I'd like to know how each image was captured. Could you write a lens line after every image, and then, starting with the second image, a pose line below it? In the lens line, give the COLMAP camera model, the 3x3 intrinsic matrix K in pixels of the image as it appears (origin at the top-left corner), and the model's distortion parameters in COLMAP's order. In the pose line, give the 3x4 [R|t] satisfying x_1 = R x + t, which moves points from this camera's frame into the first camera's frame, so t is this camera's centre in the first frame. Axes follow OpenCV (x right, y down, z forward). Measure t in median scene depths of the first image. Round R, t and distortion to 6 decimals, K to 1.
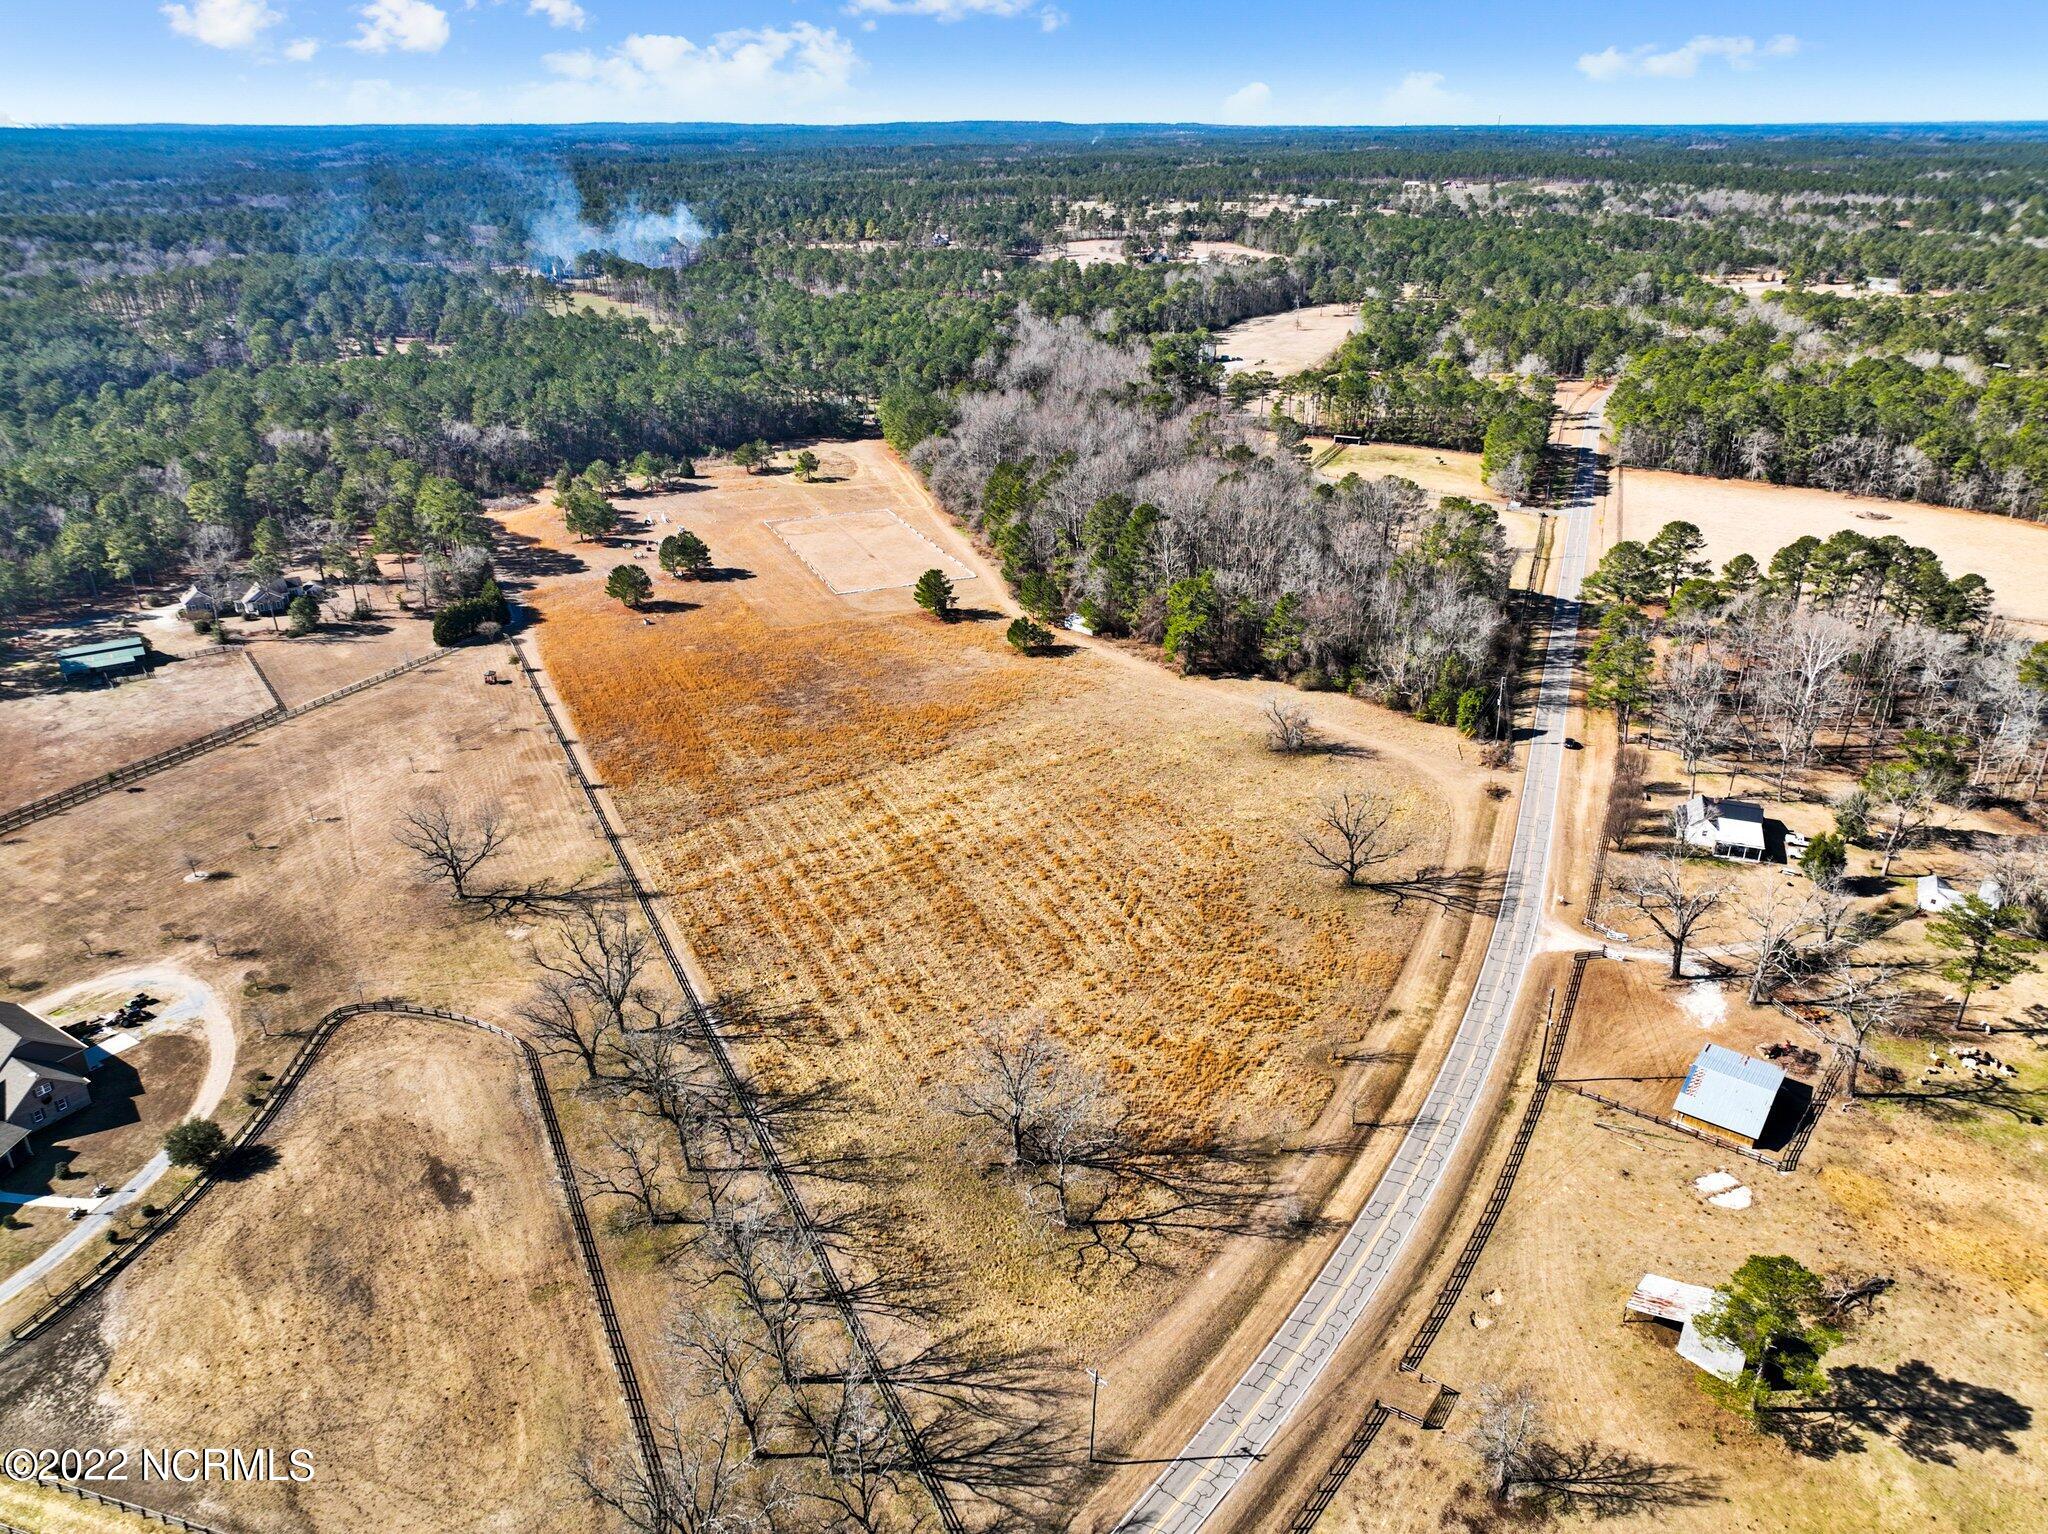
lens RADIAL K [[1444.8, 0, 1024.0], [0, 1444.8, 767.0], [0, 0, 1]] dist [0.002902, 0.006740]
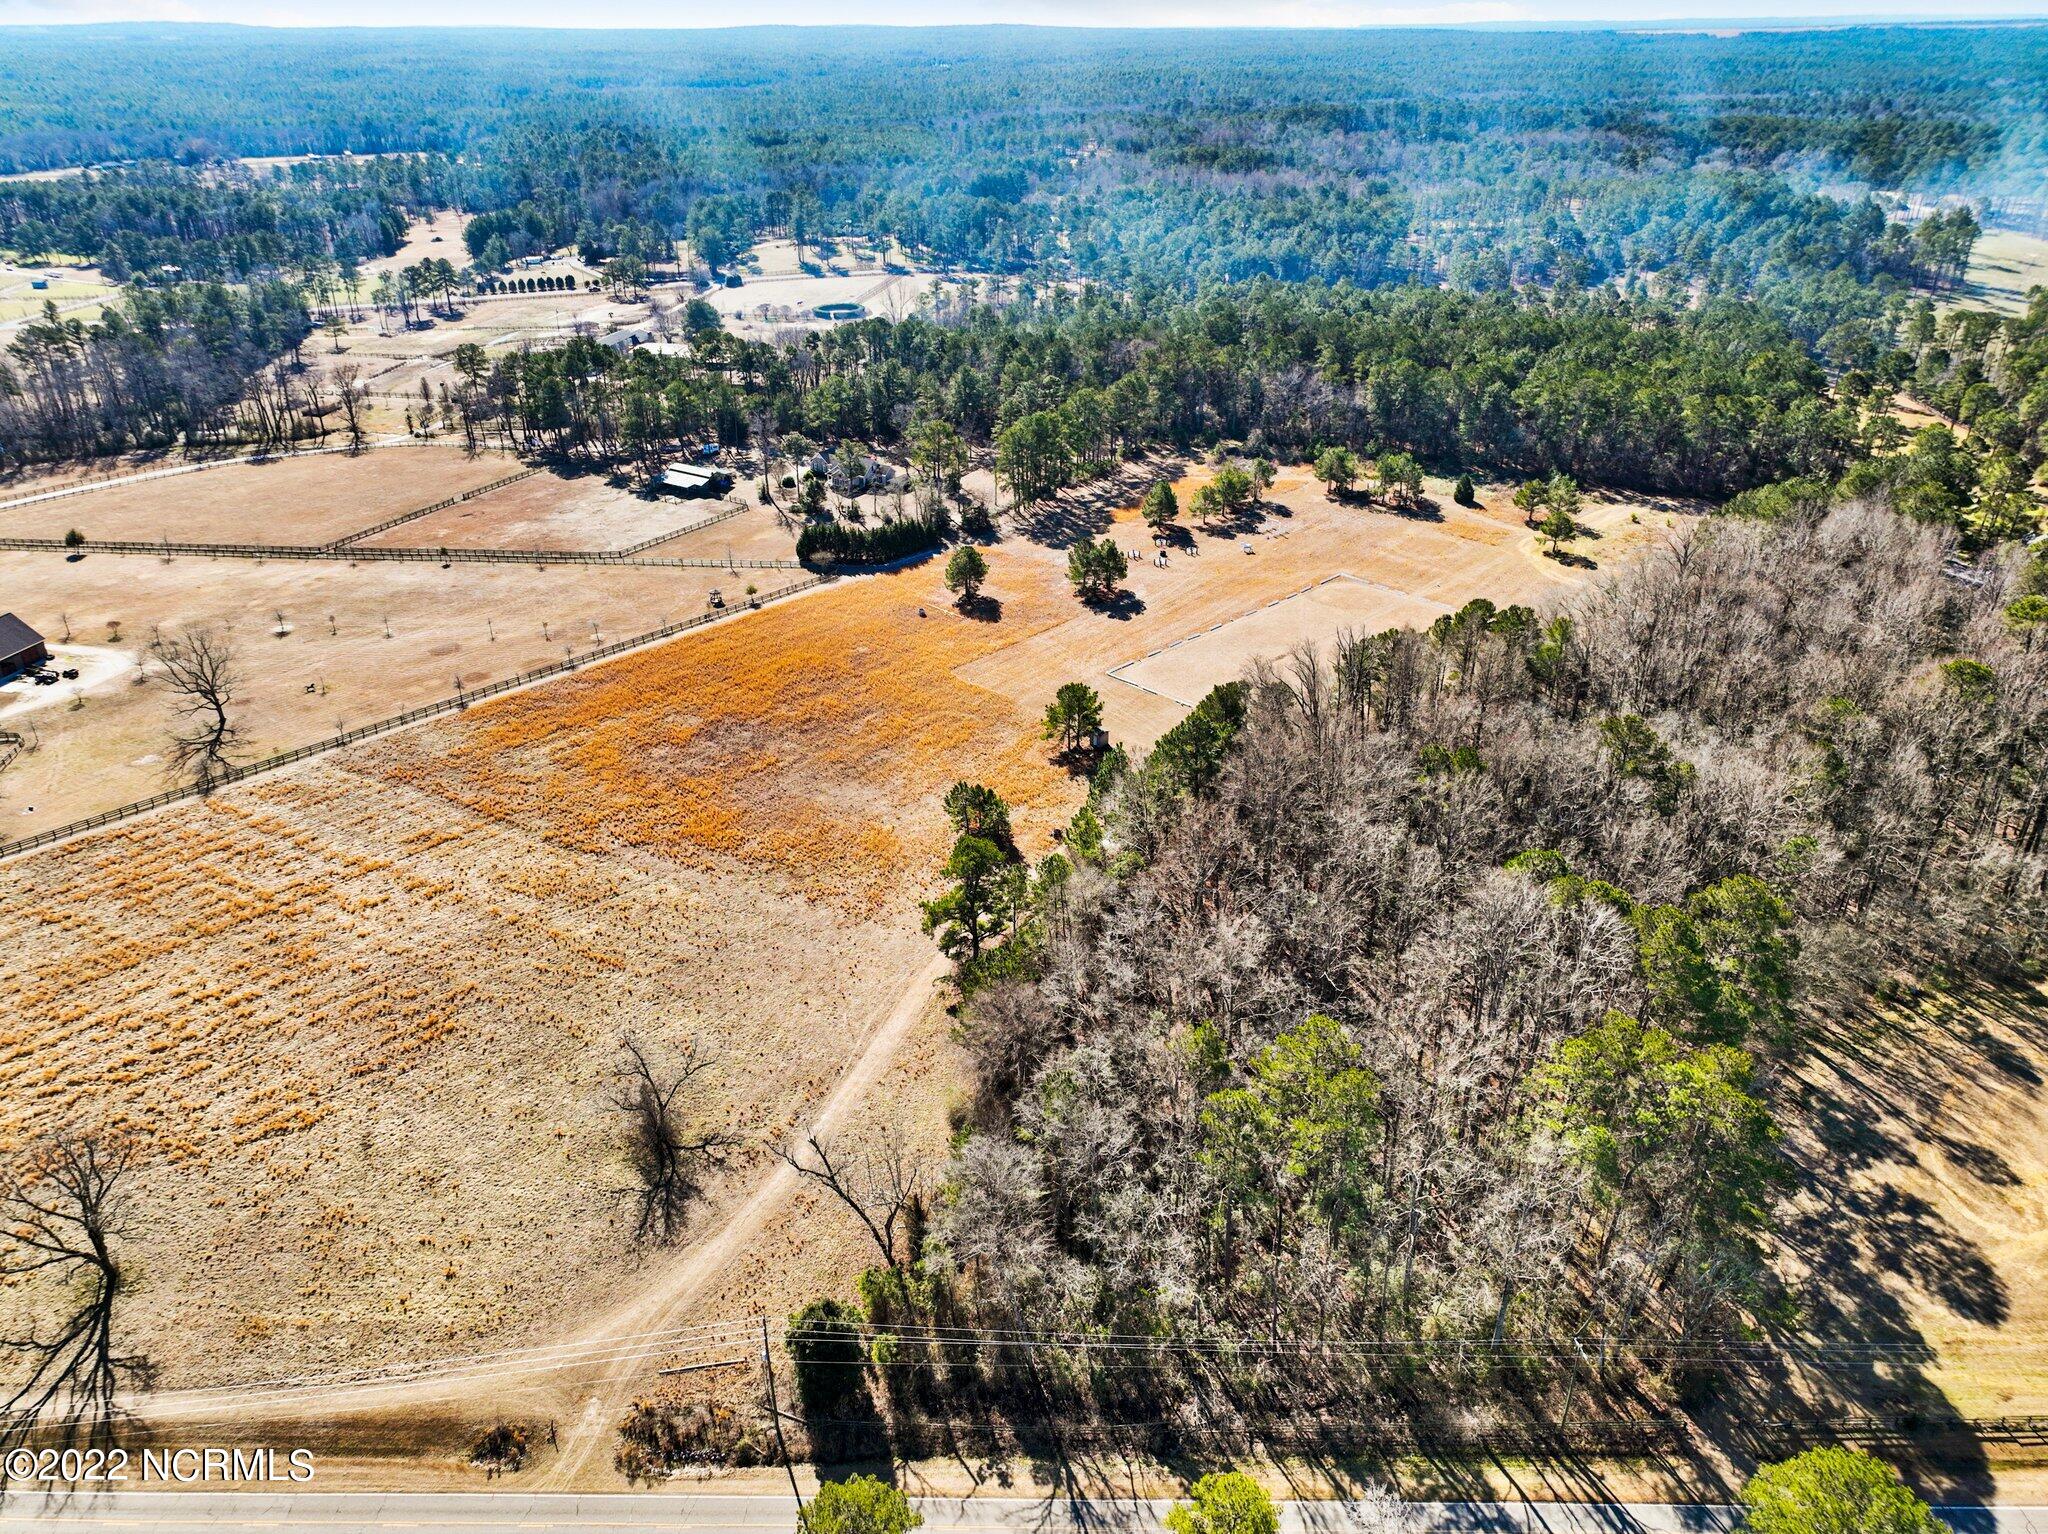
lens RADIAL K [[1445.2, 0, 1024.0], [0, 1445.2, 767.0], [0, 0, 1]] dist [0.013019, 0.008864]
pose [[0.352051, 0.428607, -0.832080, 0.541943], [-0.377338, 0.878540, 0.292888, -0.304691], [0.856549, 0.210864, 0.471020, 0.676317]]
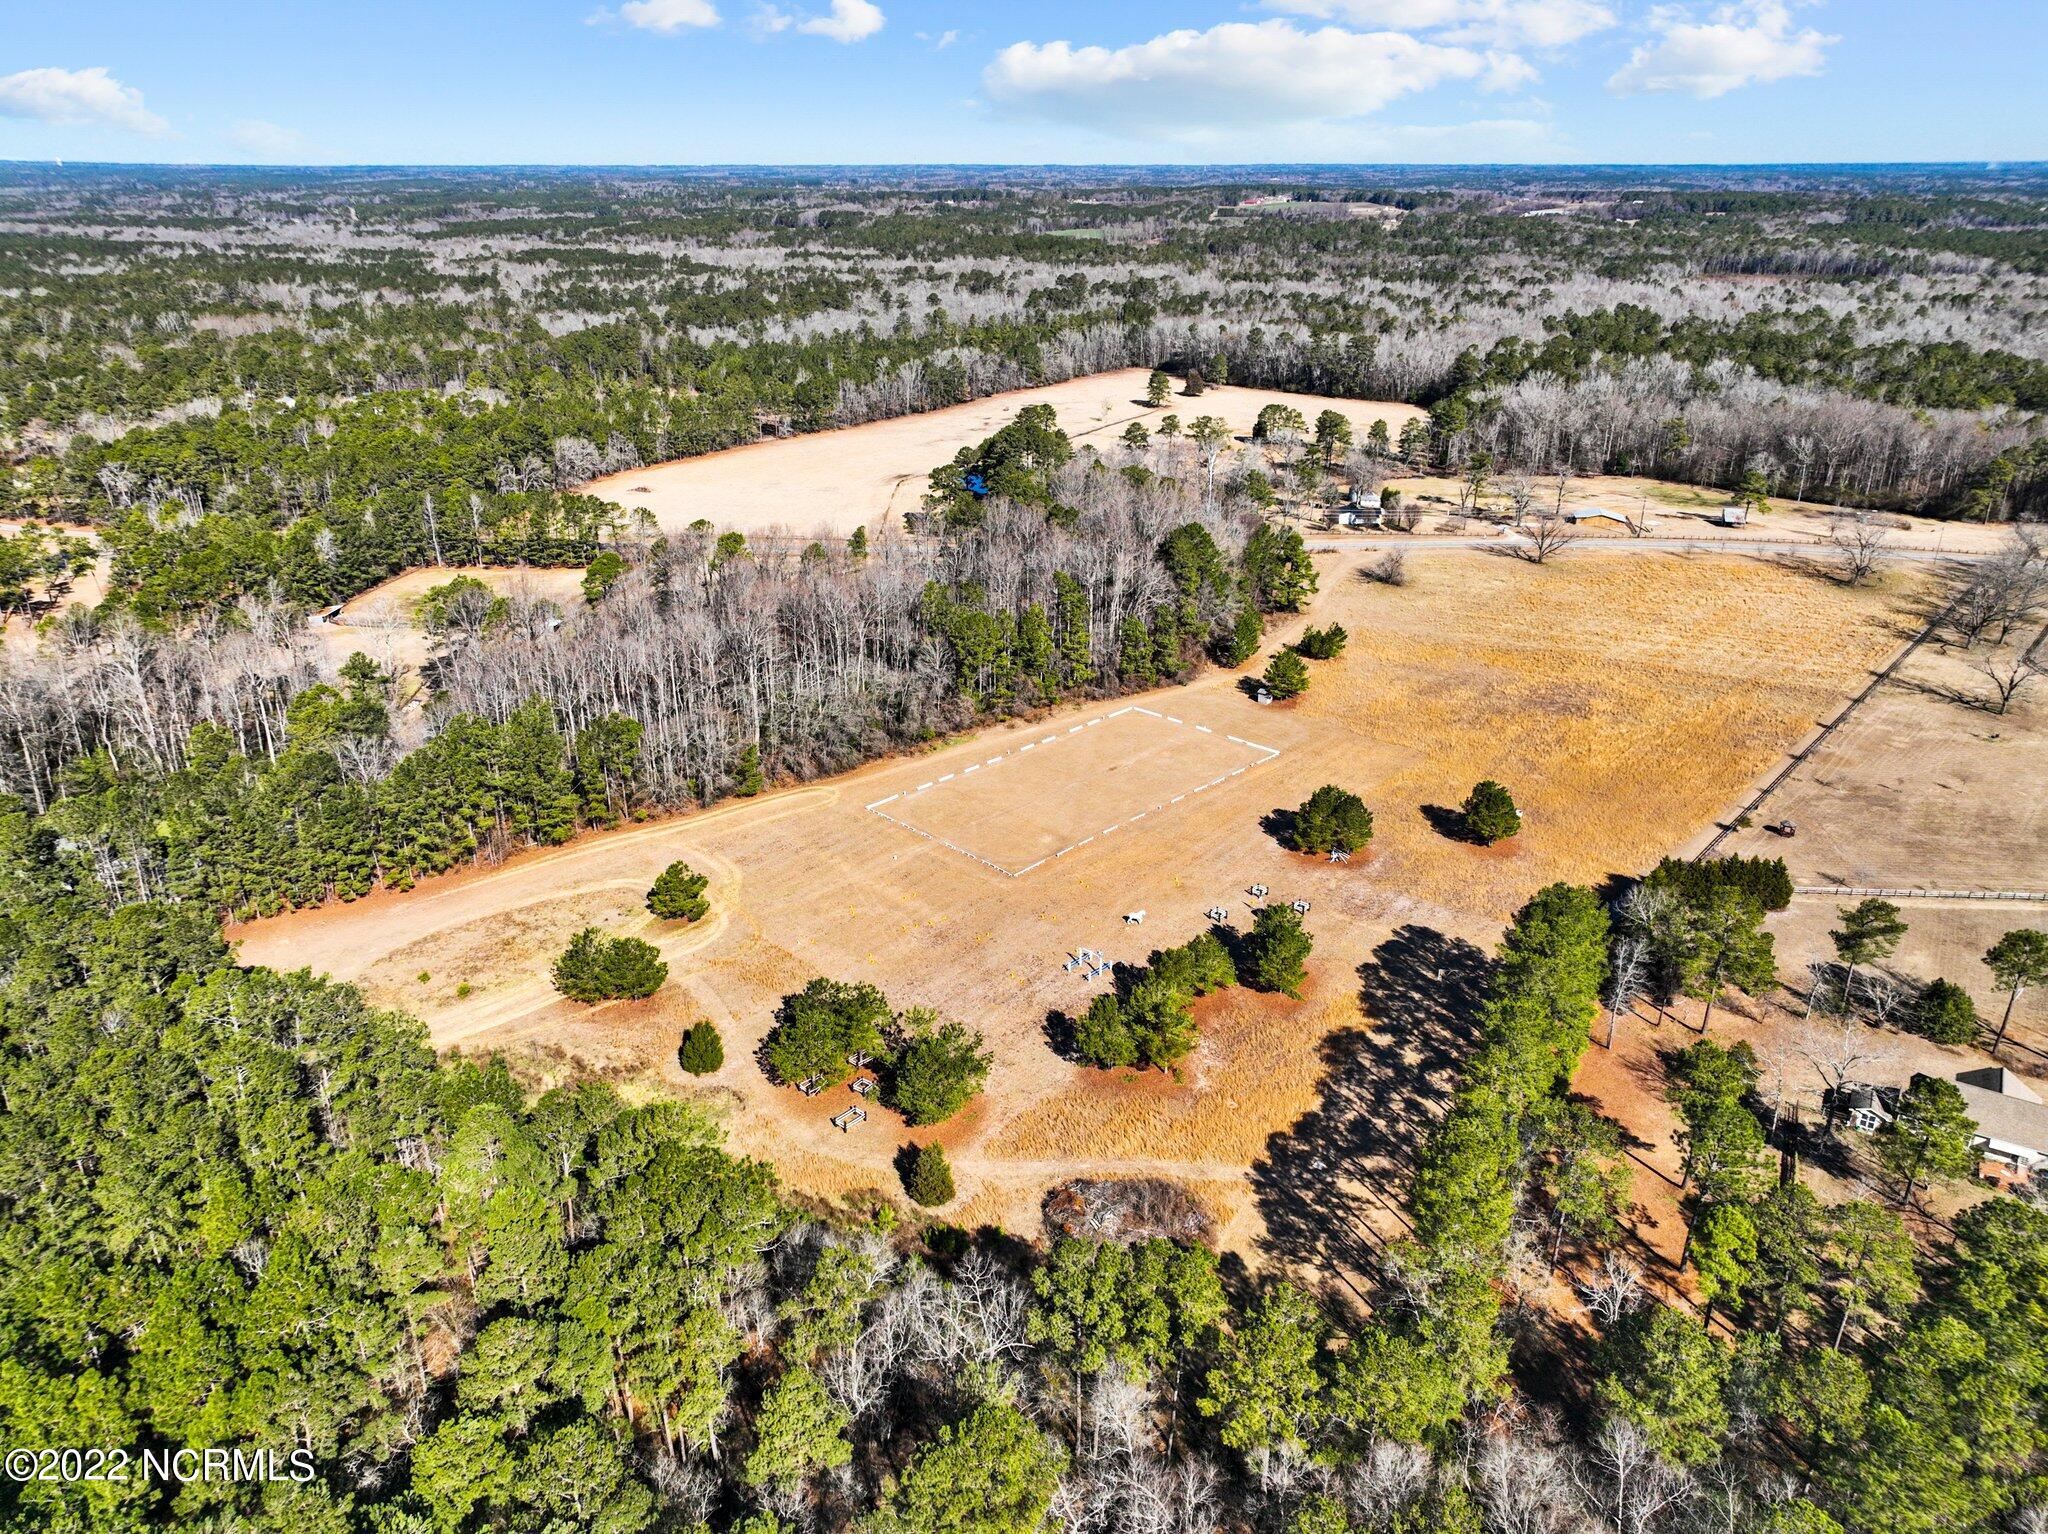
lens RADIAL K [[1444.8, 0, 1024.0], [0, 1444.8, 767.0], [0, 0, 1]] dist [0.002902, 0.006740]
pose [[-0.376042, -0.326486, 0.867179, -0.816444], [0.368465, 0.806006, 0.463236, -0.583563], [-0.850192, 0.493721, -0.182794, 1.367388]]
